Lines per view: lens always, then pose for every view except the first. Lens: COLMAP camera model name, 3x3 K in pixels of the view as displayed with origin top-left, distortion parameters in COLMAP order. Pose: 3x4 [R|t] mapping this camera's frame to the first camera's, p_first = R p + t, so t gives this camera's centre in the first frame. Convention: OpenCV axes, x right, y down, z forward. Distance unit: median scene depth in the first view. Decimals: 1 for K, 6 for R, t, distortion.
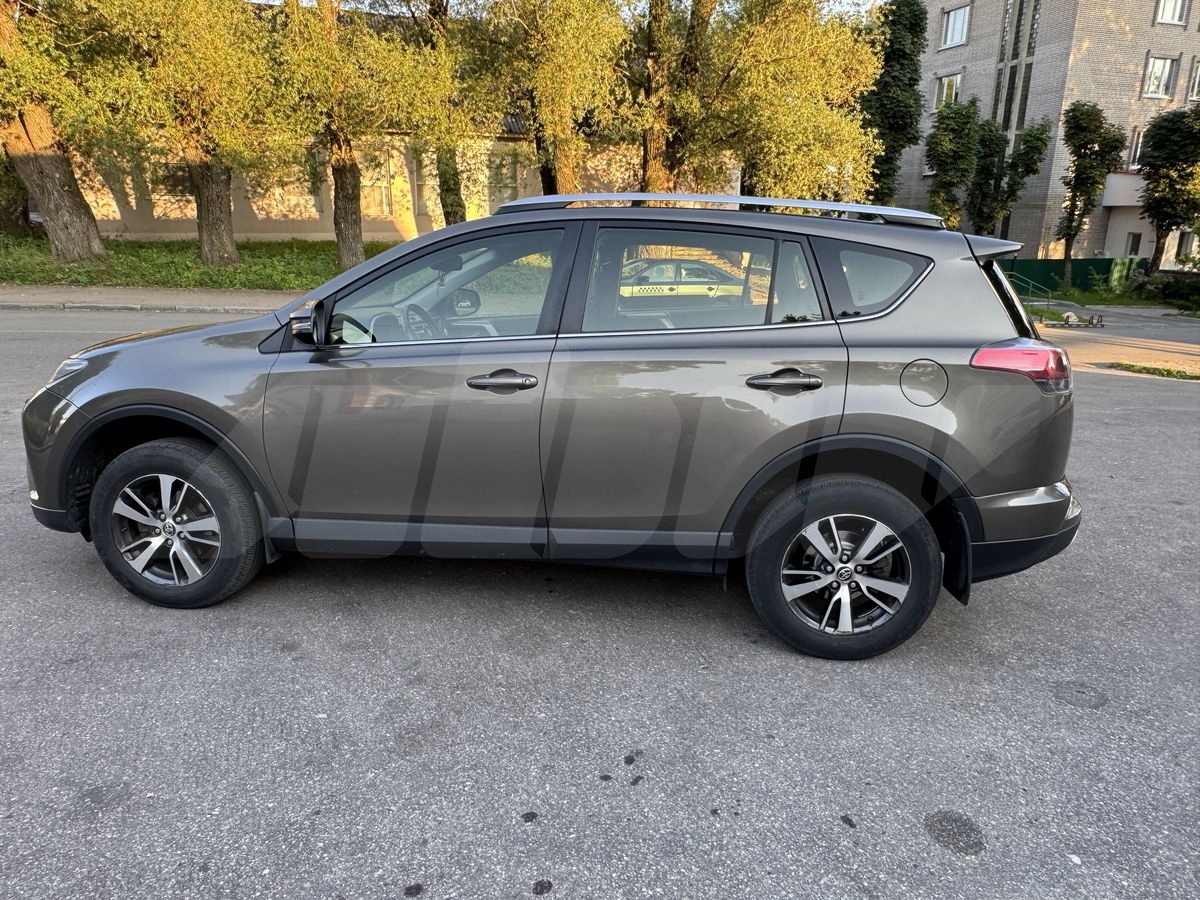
lens RADIAL K [[798.9, 0, 600.0], [0, 798.9, 450.0], [0, 0, 1]] dist [-0.001130, -0.000034]
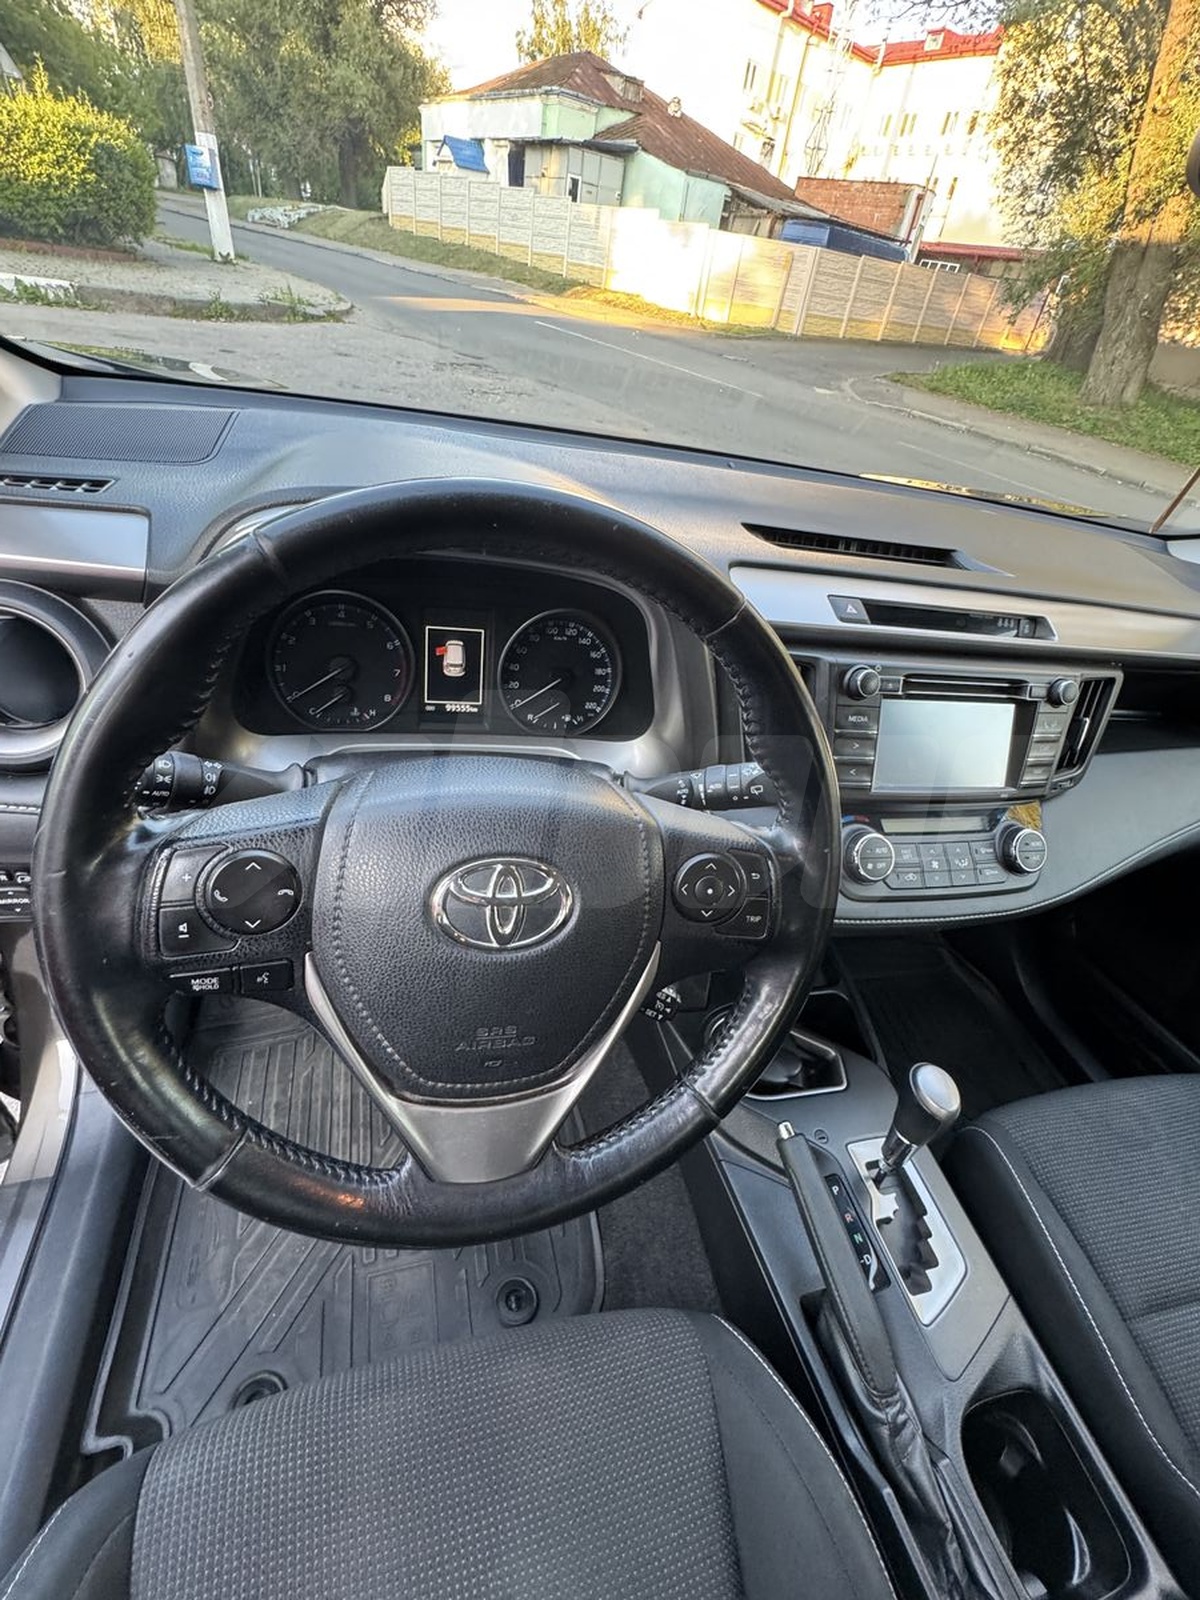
lens RADIAL K [[690.3, 0, 600.0], [0, 690.3, 800.0], [0, 0, 1]] dist [-0.007180, -0.000150]
pose [[0.352182, 0.596463, -0.721248, -0.031237], [-0.380287, 0.795336, 0.472041, -0.036198], [0.855190, 0.108037, 0.506930, 0.183483]]
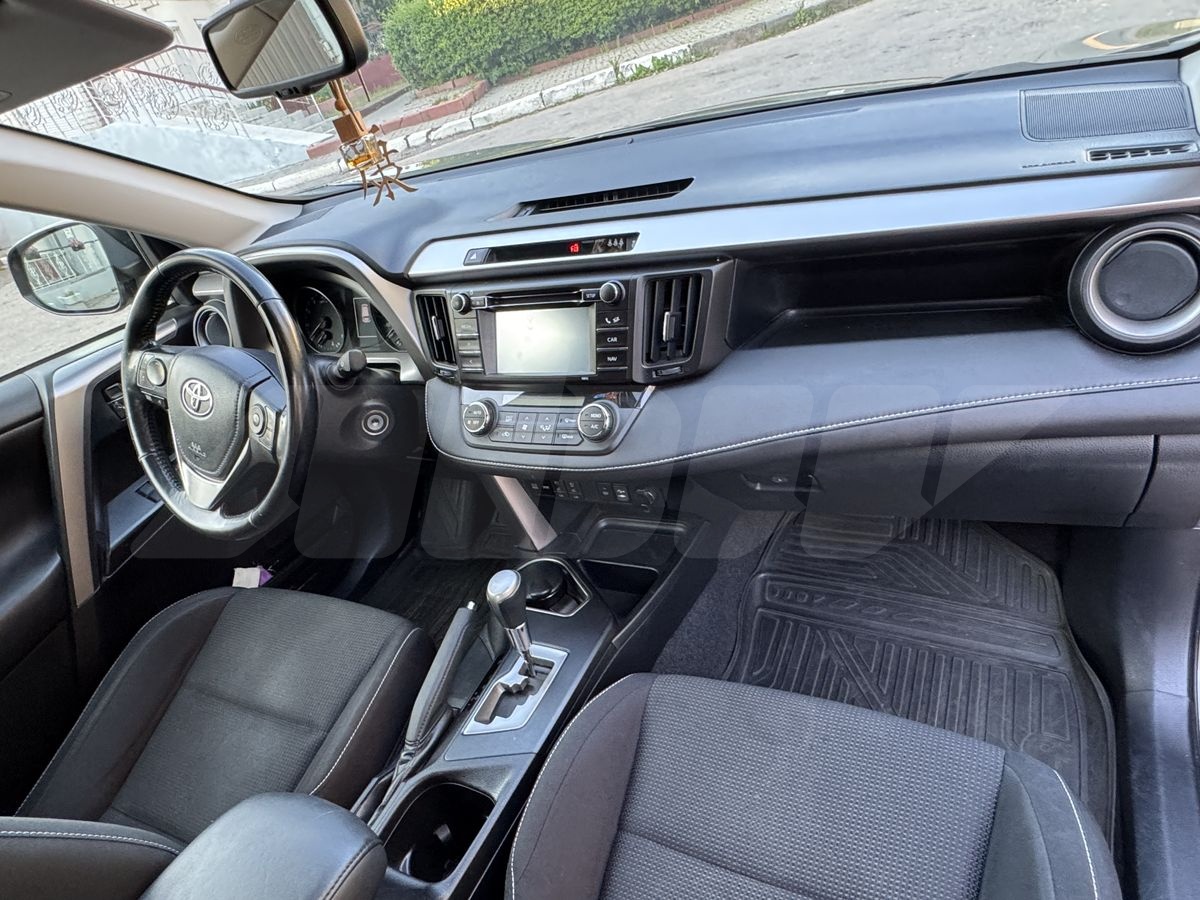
lens RADIAL K [[739.6, 0, 600.0], [0, 739.6, 450.0], [0, 0, 1]] dist [-0.004396, -0.000775]
pose [[-0.327781, 0.565465, -0.756841, -0.011963], [0.029730, 0.806876, 0.589972, -0.051223], [0.944286, 0.170881, -0.281290, 0.230845]]
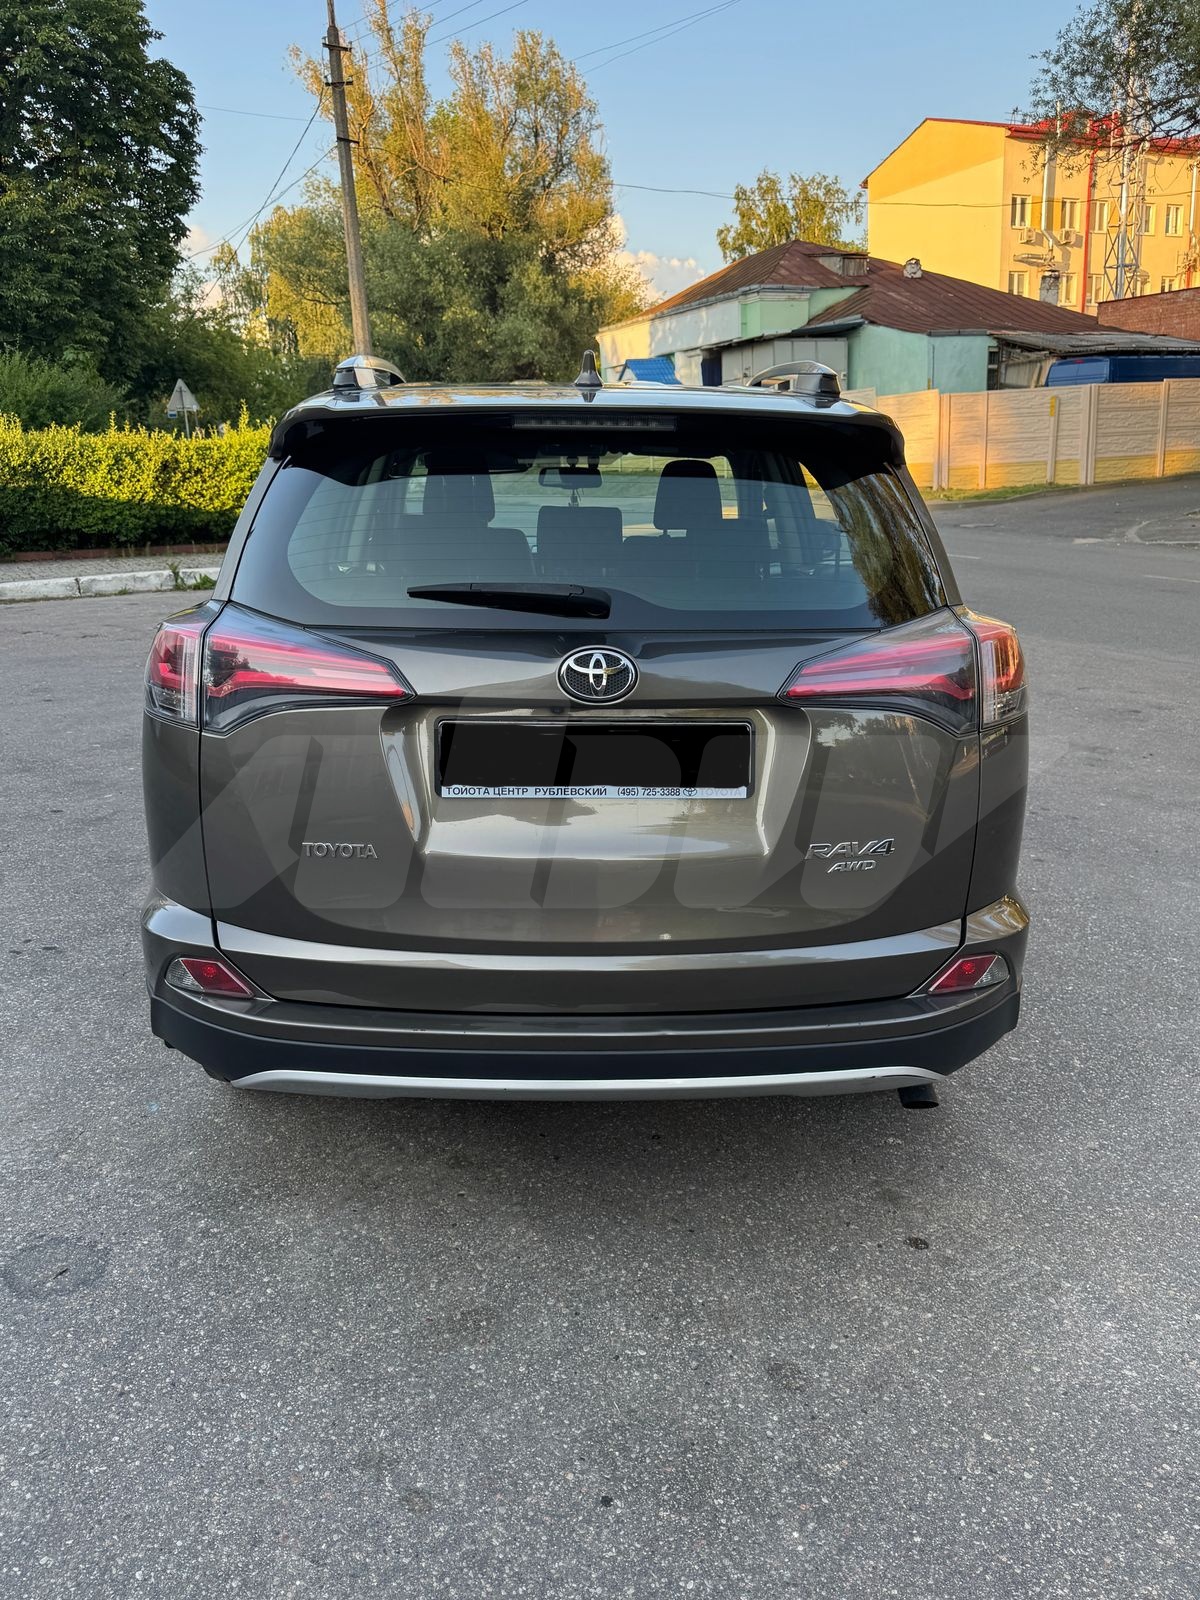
lens RADIAL K [[1204.0, 0, 600.0], [0, 1204.0, 800.0], [0, 0, 1]] dist [0.006590, -0.006733]
pose [[0.147247, 0.242400, -0.958937, 0.206639], [-0.228495, 0.951617, 0.205463, -0.036530], [0.962345, 0.188859, 0.195510, 0.175123]]
